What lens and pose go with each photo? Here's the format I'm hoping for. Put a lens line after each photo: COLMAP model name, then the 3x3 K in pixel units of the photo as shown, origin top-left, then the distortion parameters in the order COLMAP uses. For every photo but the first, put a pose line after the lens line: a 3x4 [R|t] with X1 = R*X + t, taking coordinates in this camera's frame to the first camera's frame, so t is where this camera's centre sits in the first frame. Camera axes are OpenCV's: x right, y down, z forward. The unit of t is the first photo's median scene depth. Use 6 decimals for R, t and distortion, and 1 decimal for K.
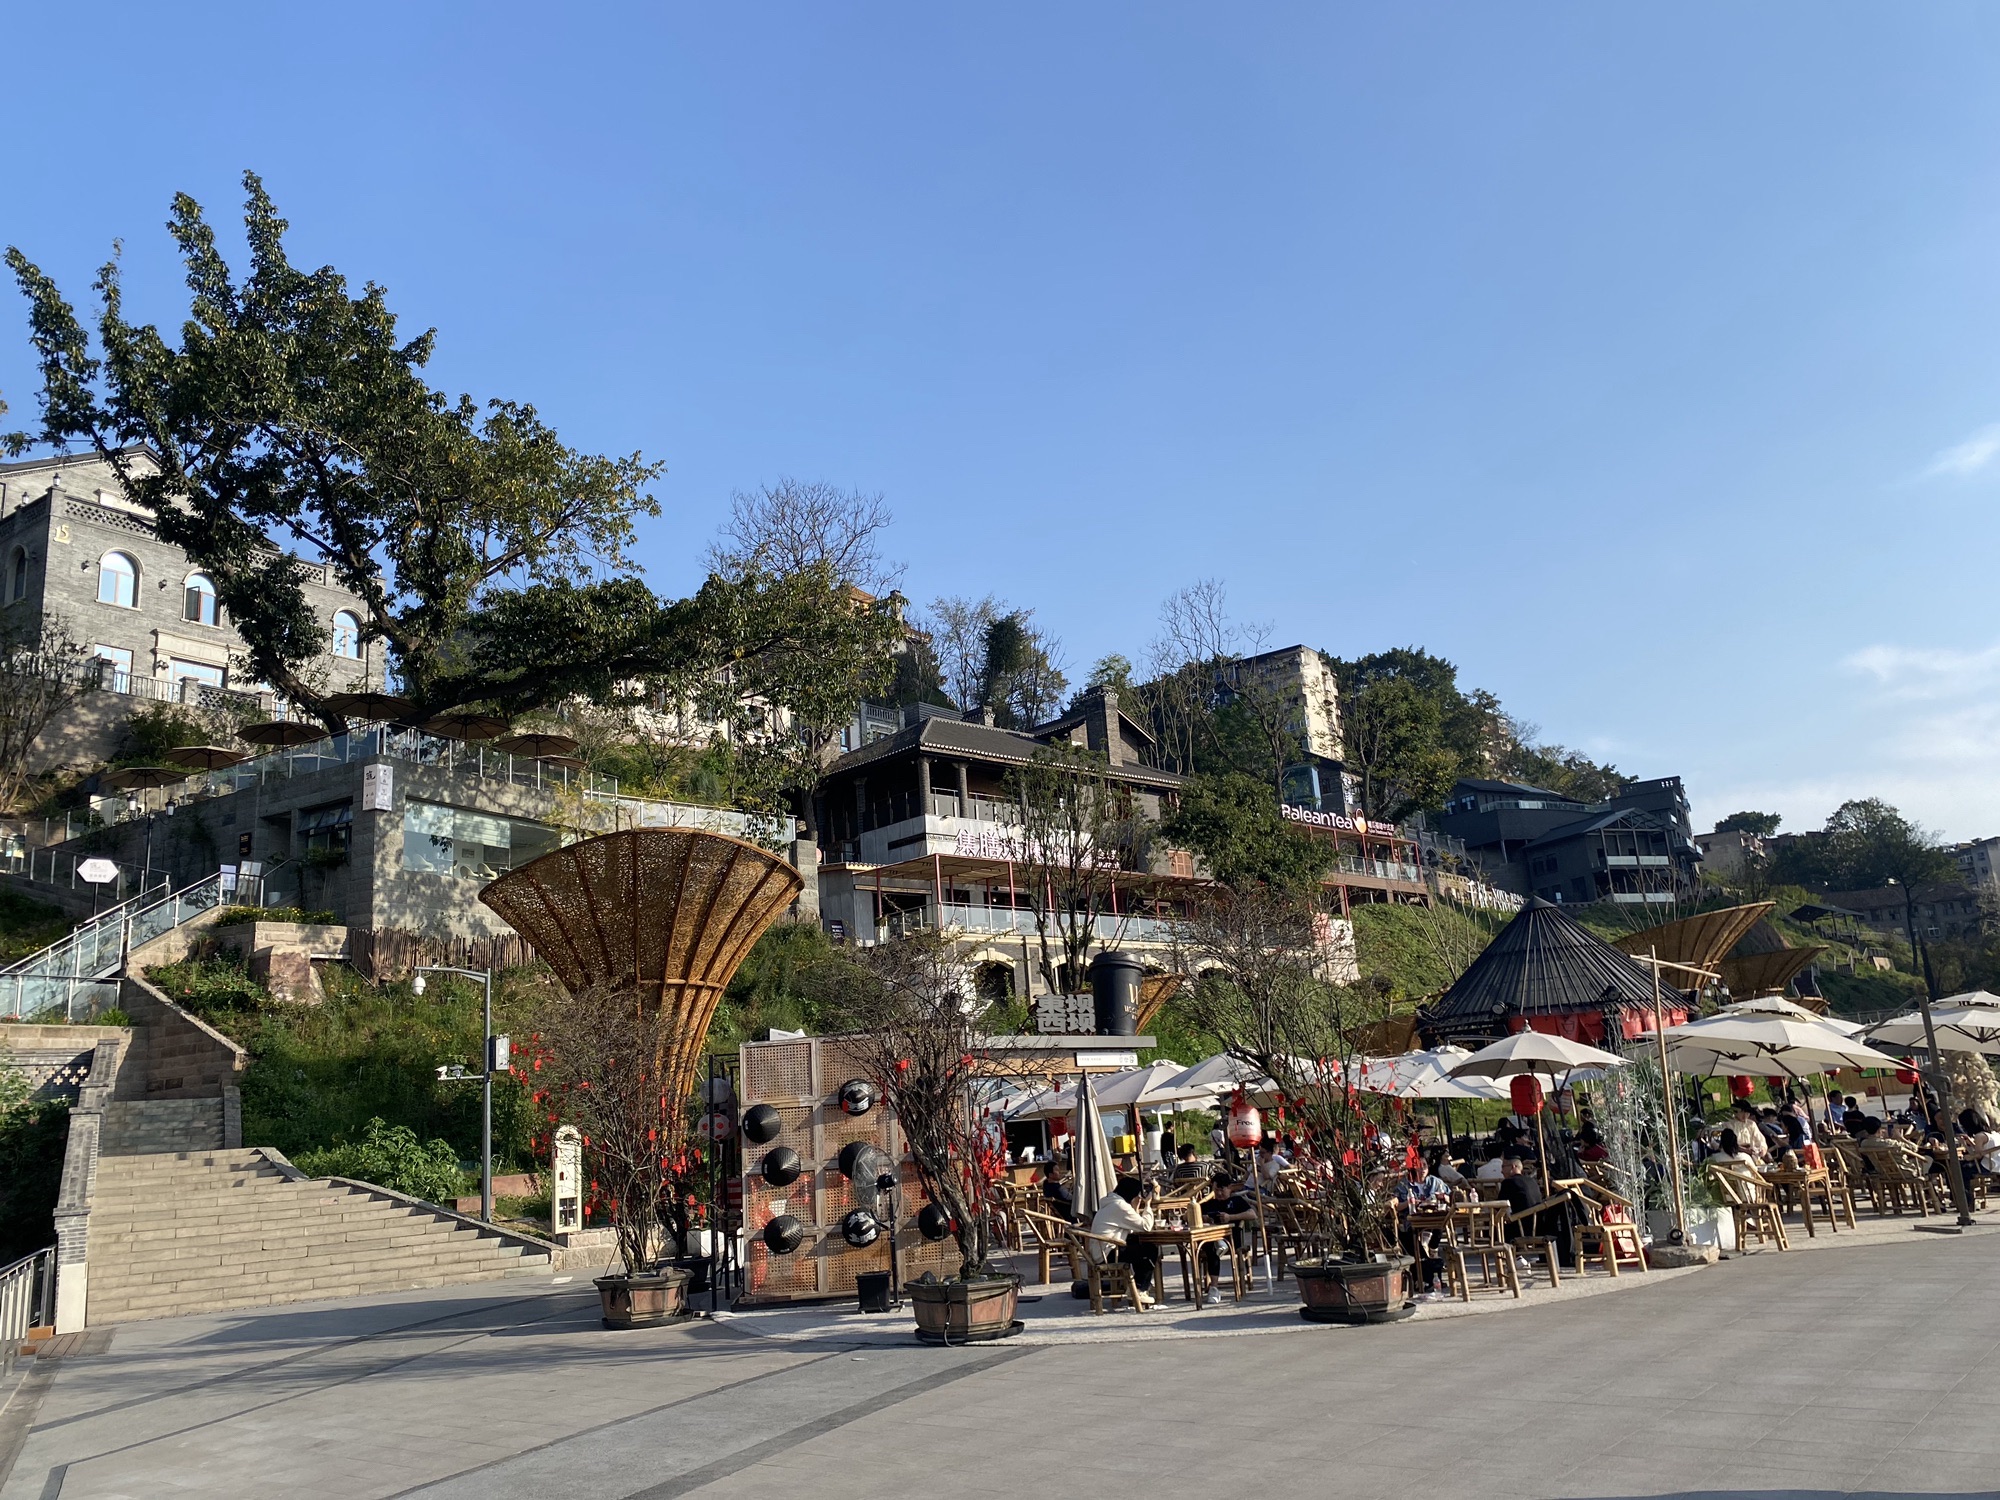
lens RADIAL K [[1506.6, 0, 1000.0], [0, 1506.6, 750.0], [0, 0, 1]] dist [0.012095, -0.001568]
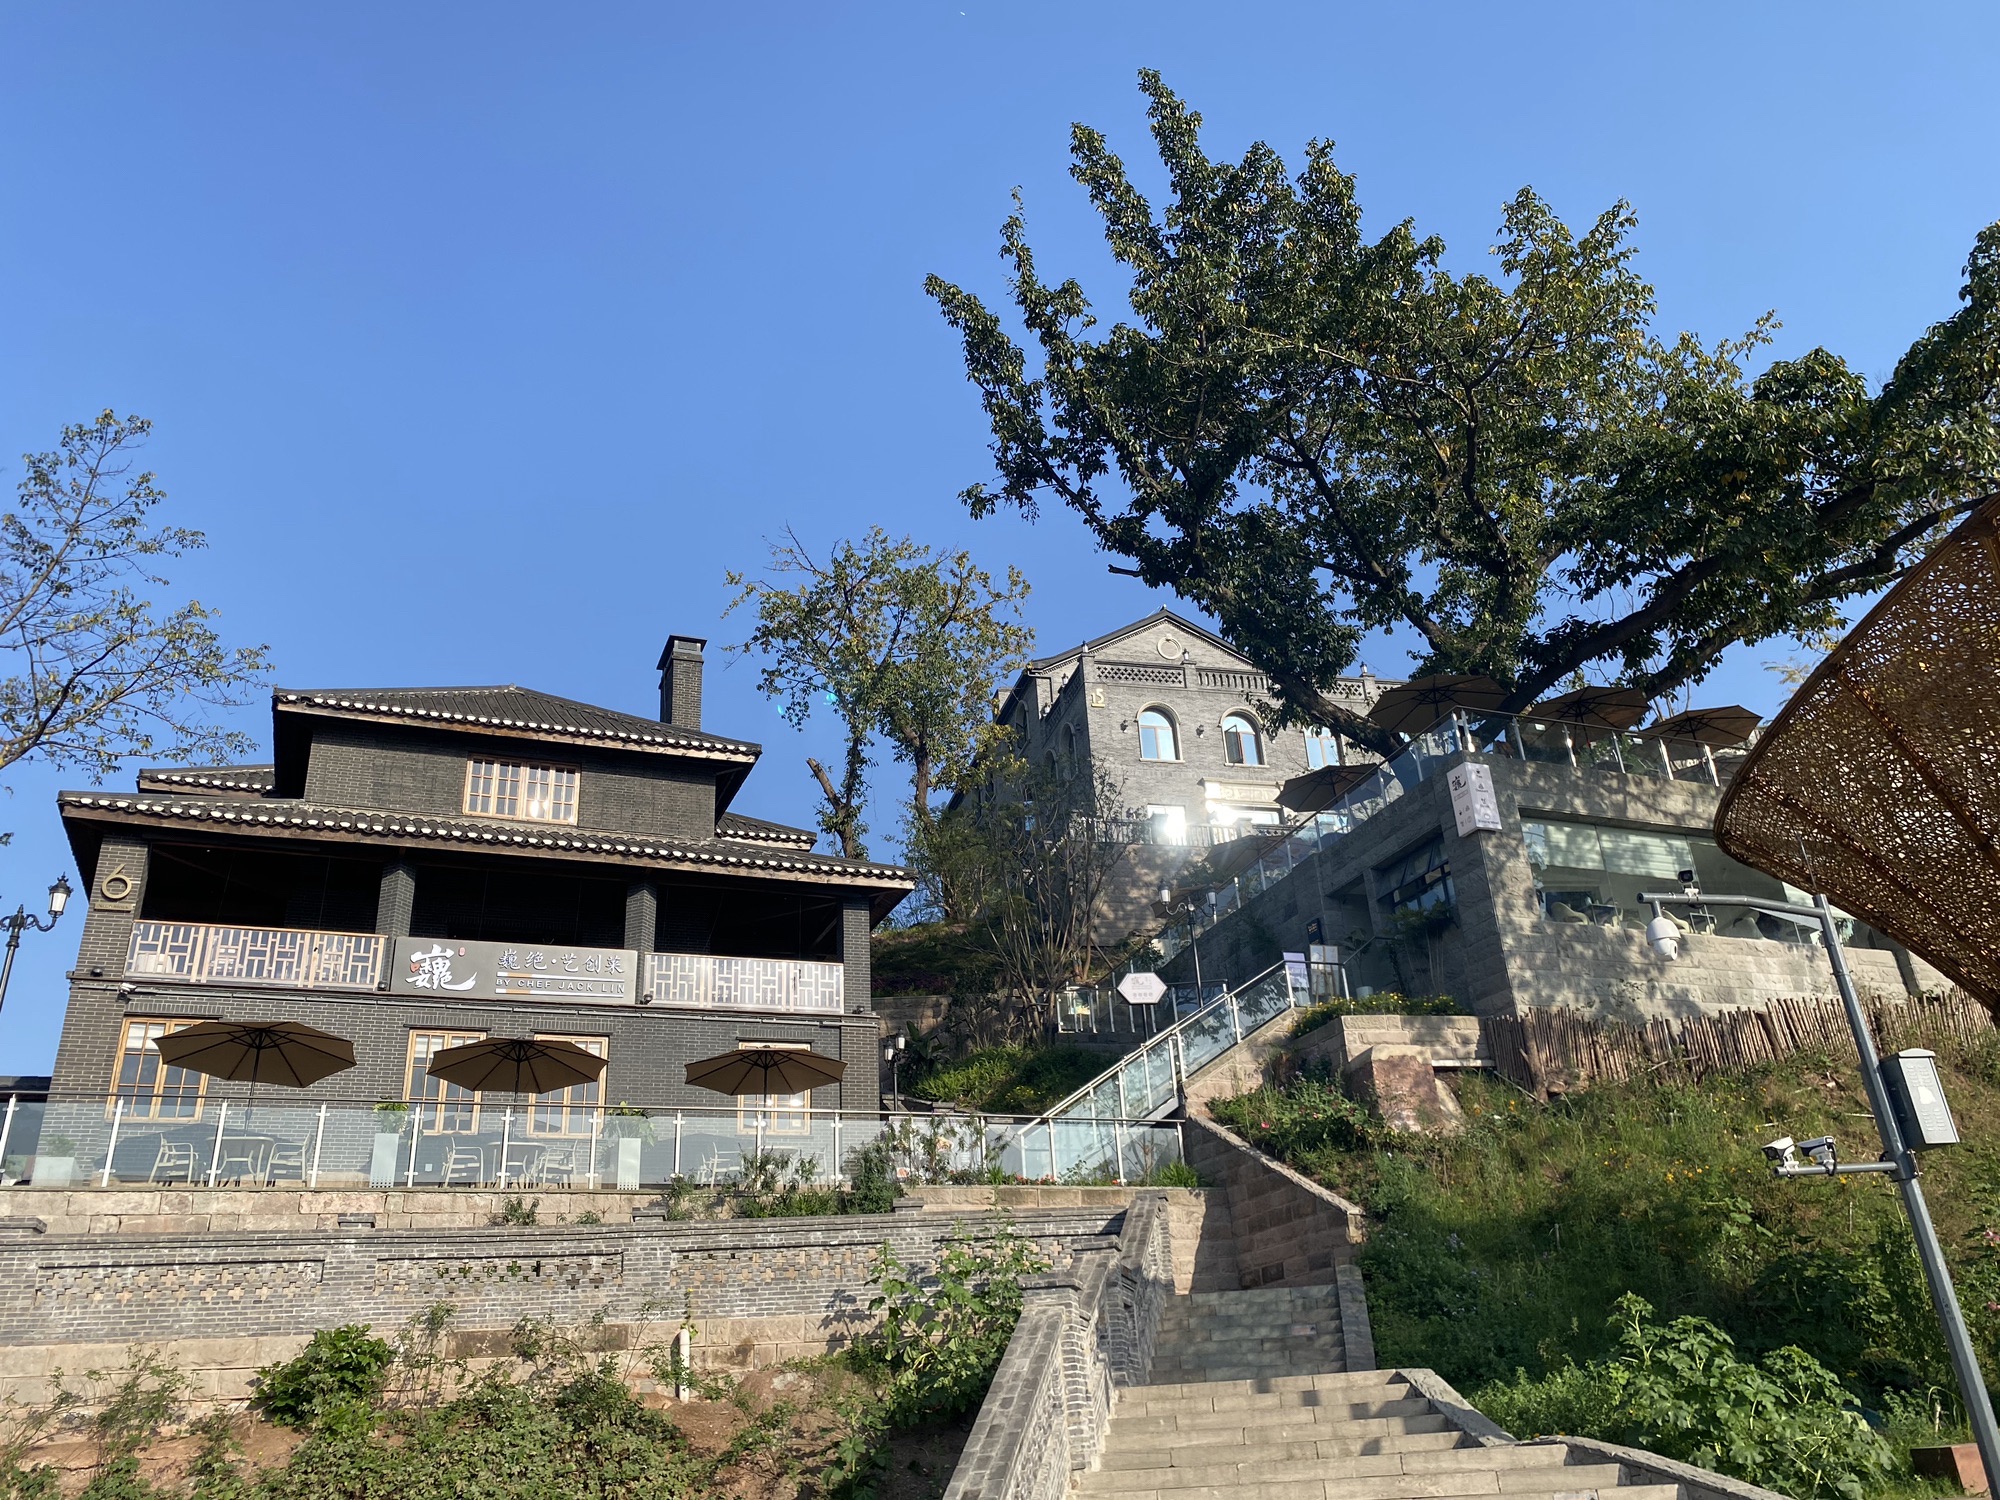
lens RADIAL K [[1493.5, 0, 1000.0], [0, 1493.5, 750.0], [0, 0, 1]] dist [0.058718, -0.121321]
pose [[0.756855, -0.252669, -0.602767, -0.178665], [0.157795, 0.965610, -0.206634, 0.109078], [0.634248, 0.061278, 0.770697, 0.387396]]
